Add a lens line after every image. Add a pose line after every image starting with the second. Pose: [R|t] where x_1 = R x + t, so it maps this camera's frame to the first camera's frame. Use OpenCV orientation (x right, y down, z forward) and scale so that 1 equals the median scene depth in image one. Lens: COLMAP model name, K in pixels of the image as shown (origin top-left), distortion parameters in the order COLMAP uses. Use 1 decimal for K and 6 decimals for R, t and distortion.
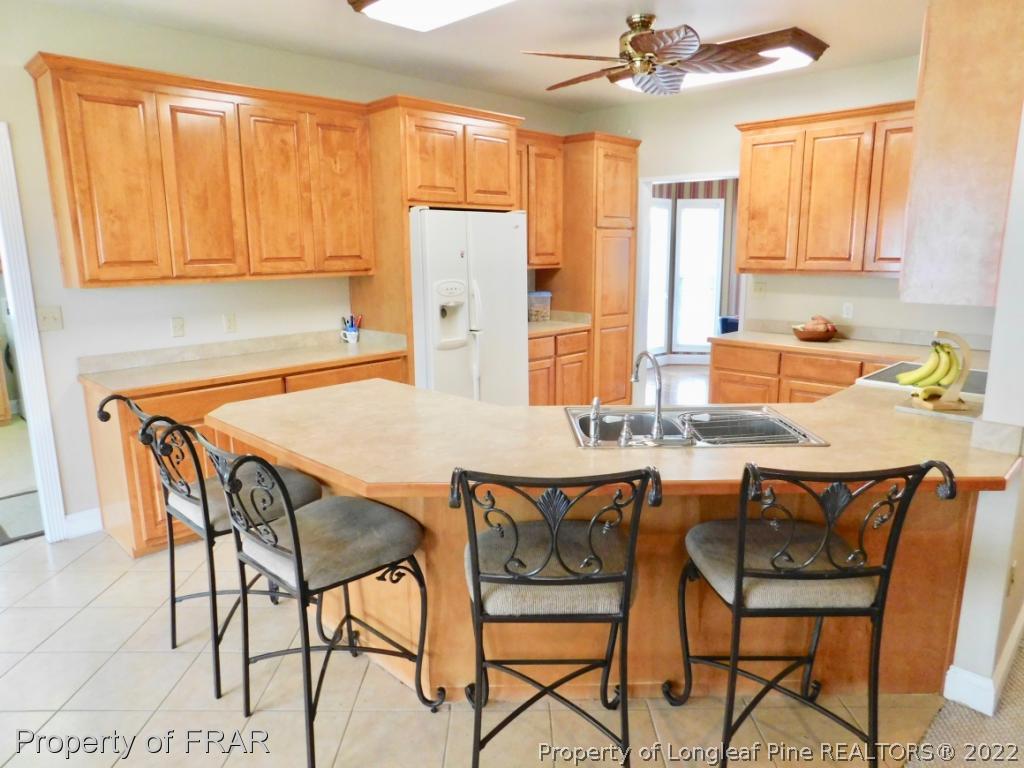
lens RADIAL K [[677.3, 0, 516.0], [0, 677.3, 383.8], [0, 0, 1]] dist [-0.046395, 0.027547]
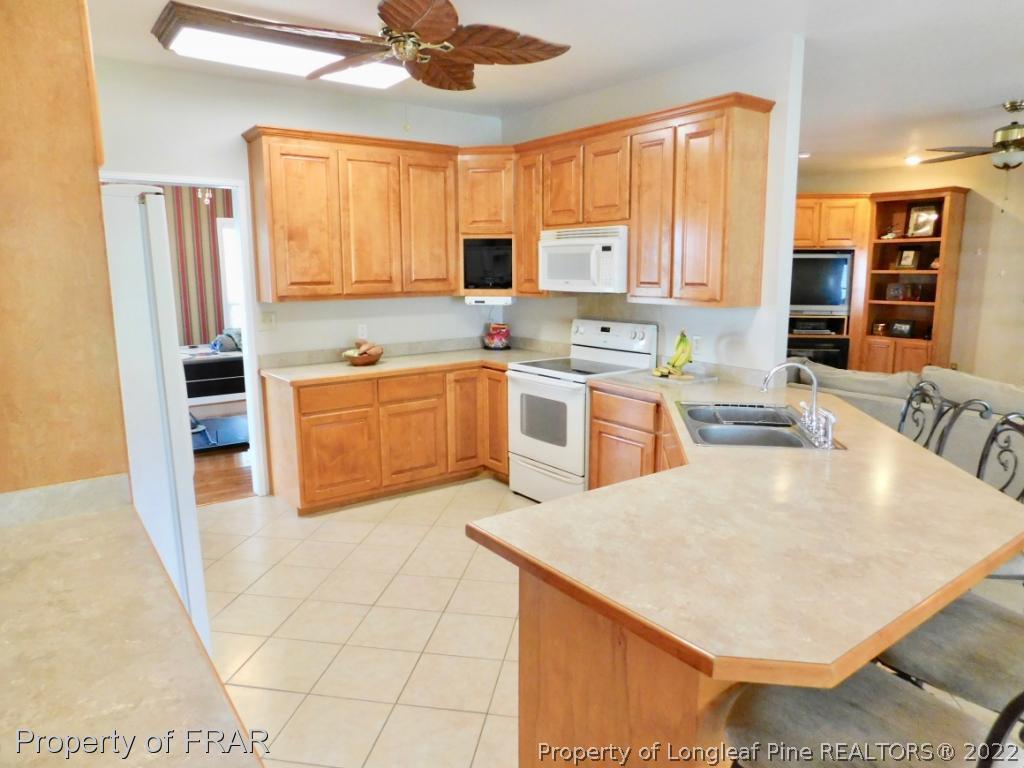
lens RADIAL K [[677.3, 0, 512.6], [0, 677.3, 379.8], [0, 0, 1]] dist [-0.046395, 0.027547]
pose [[0.171649, -0.159595, 0.972145, -0.485955], [0.196100, 0.972579, 0.125042, -0.123113], [-0.965444, 0.169175, 0.198239, 0.591276]]
